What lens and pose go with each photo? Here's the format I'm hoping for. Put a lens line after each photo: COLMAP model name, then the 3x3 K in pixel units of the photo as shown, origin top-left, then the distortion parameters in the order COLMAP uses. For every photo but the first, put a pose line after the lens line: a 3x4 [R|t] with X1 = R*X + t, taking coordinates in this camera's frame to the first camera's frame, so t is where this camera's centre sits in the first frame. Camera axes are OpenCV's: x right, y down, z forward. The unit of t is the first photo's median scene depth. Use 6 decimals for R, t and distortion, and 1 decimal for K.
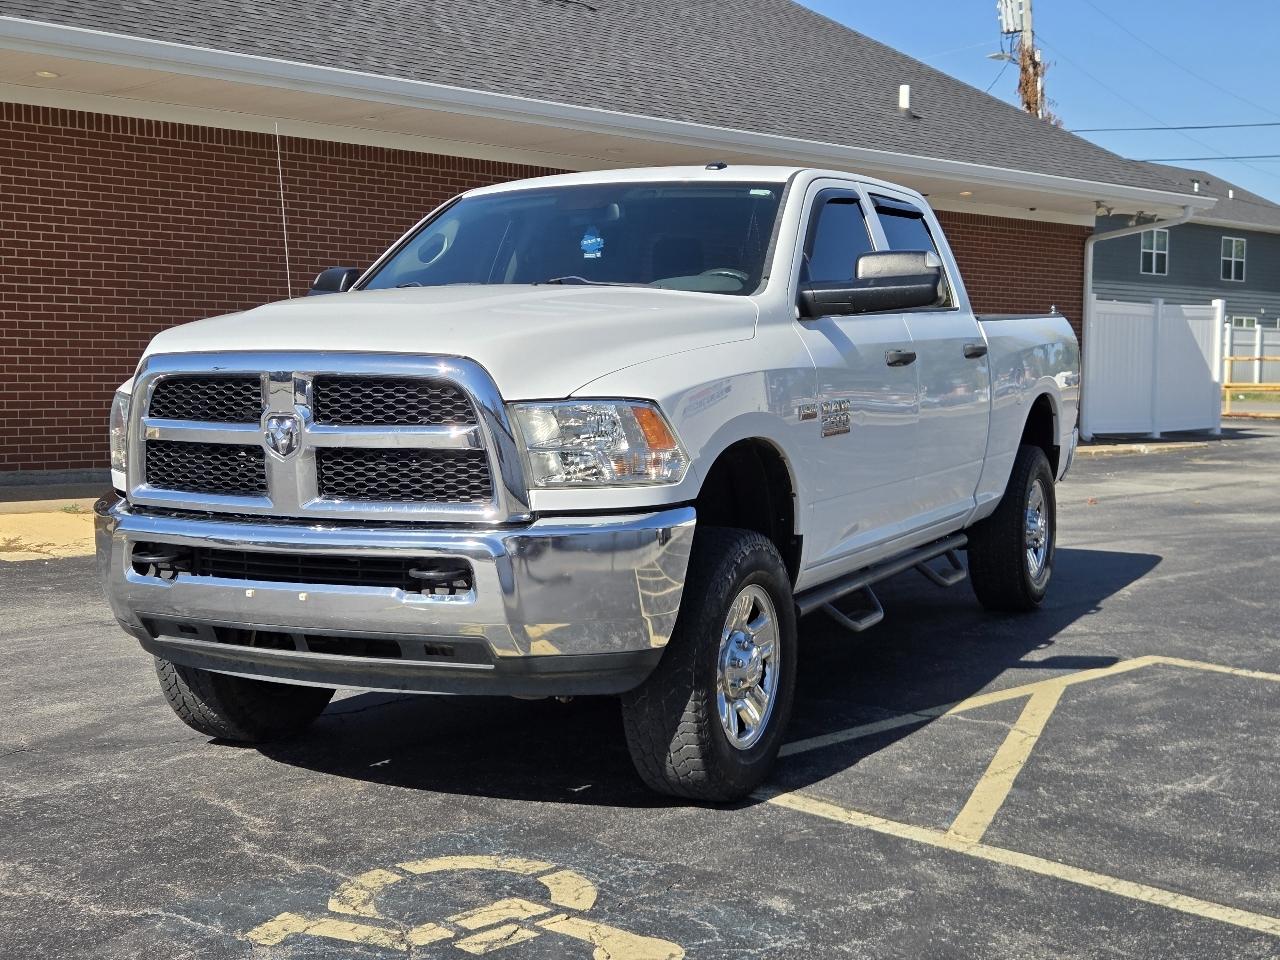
lens RADIAL K [[1657.6, 0, 643.6], [0, 1657.6, 534.4], [0, 0, 1]] dist [0.059199, 0.000000]
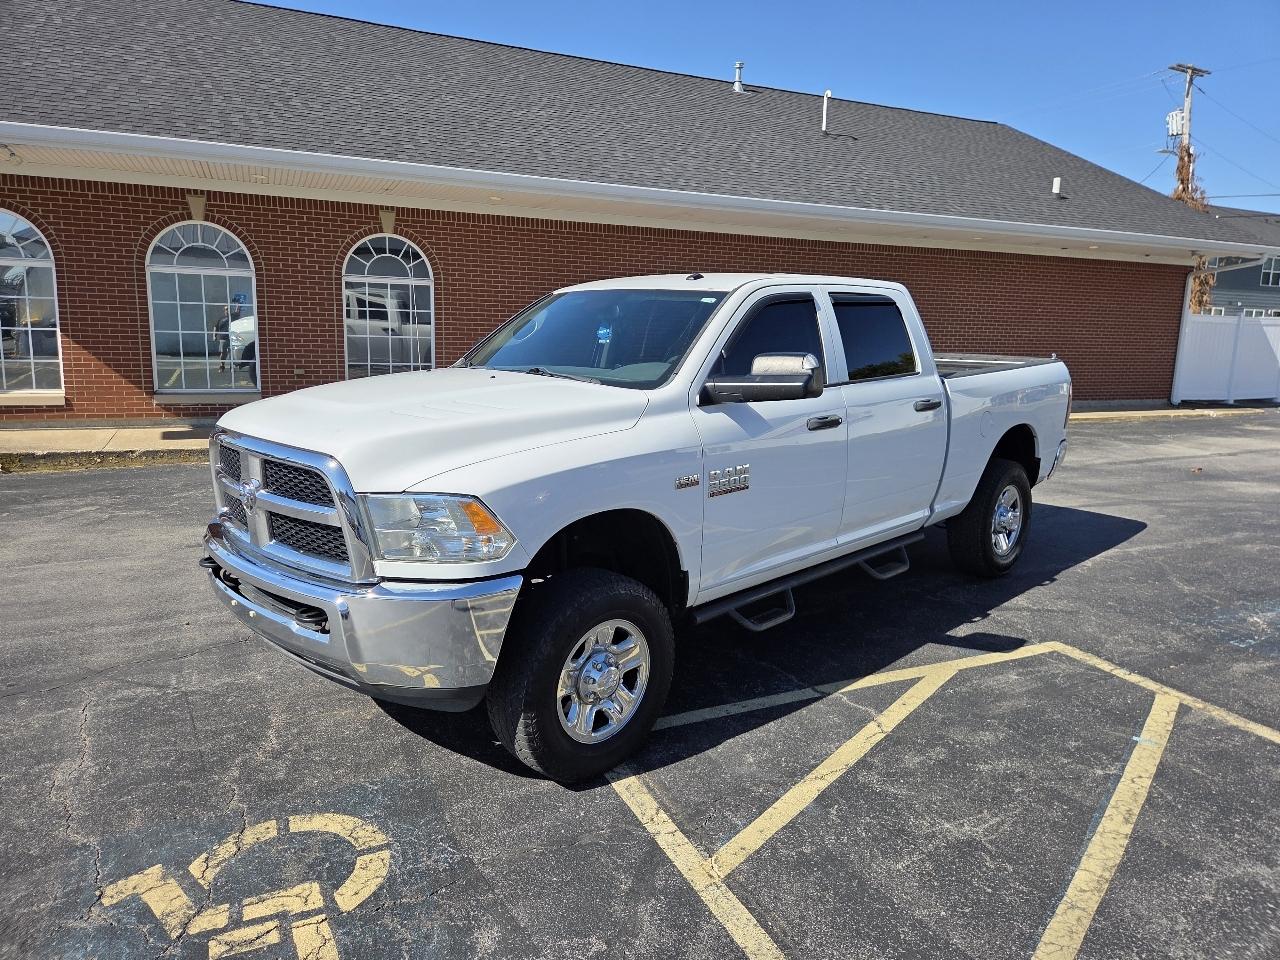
lens RADIAL K [[841.3, 0, 646.9], [0, 841.3, 488.7], [0, 0, 1]] dist [0.051096, -0.041370]
pose [[0.944922, 0.080725, -0.317185, 0.269694], [-0.053360, 0.994137, 0.094048, -0.124896], [0.322917, -0.071943, 0.943689, 0.358387]]
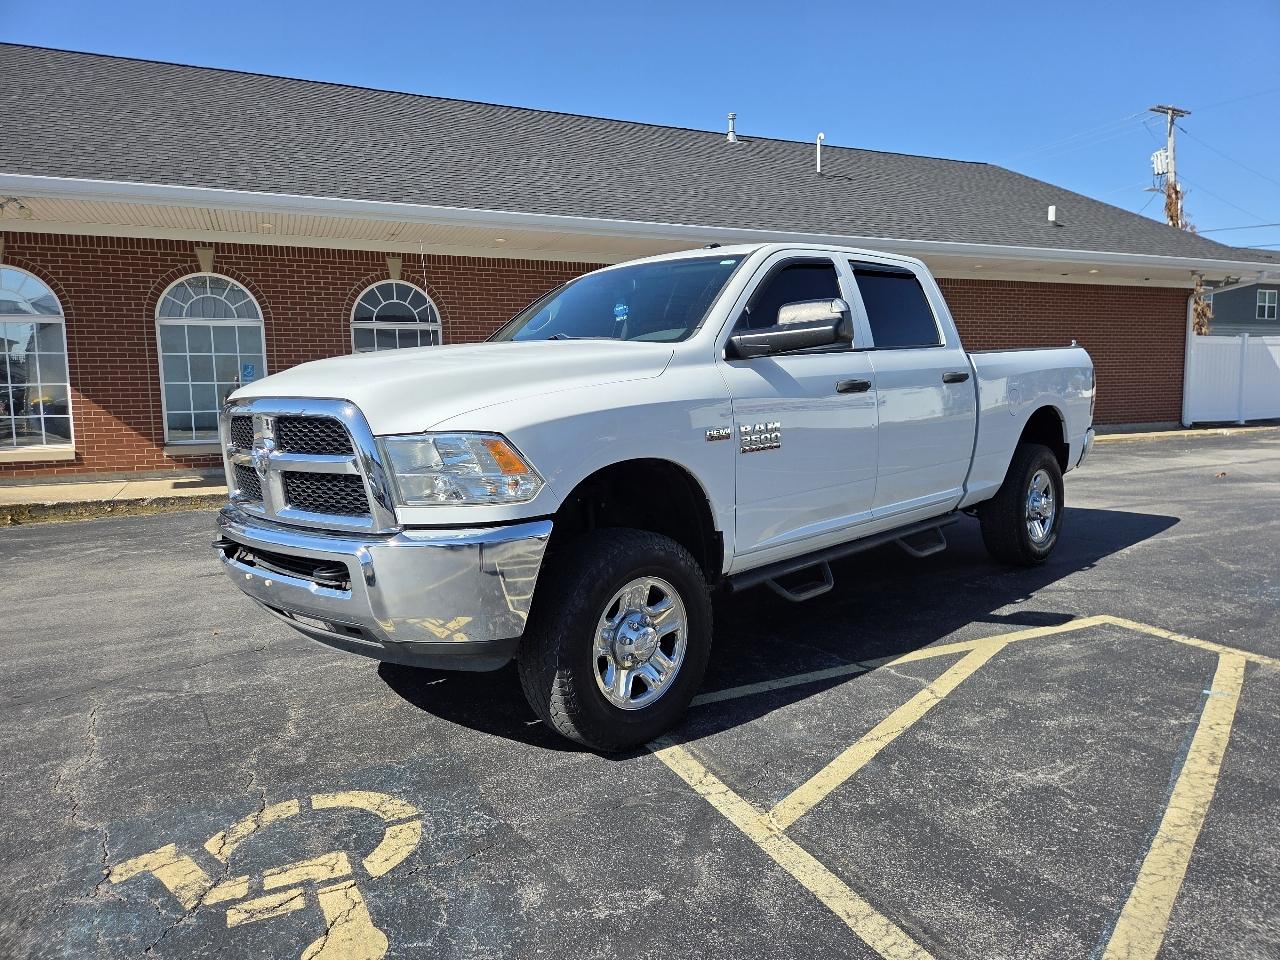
lens RADIAL K [[841.3, 0, 652.6], [0, 841.3, 497.6], [0, 0, 1]] dist [0.051096, -0.041370]
pose [[0.945645, 0.017009, -0.324756, 0.250593], [-0.007907, 0.999539, 0.029326, -0.043230], [0.325104, -0.025164, 0.945343, 0.375617]]
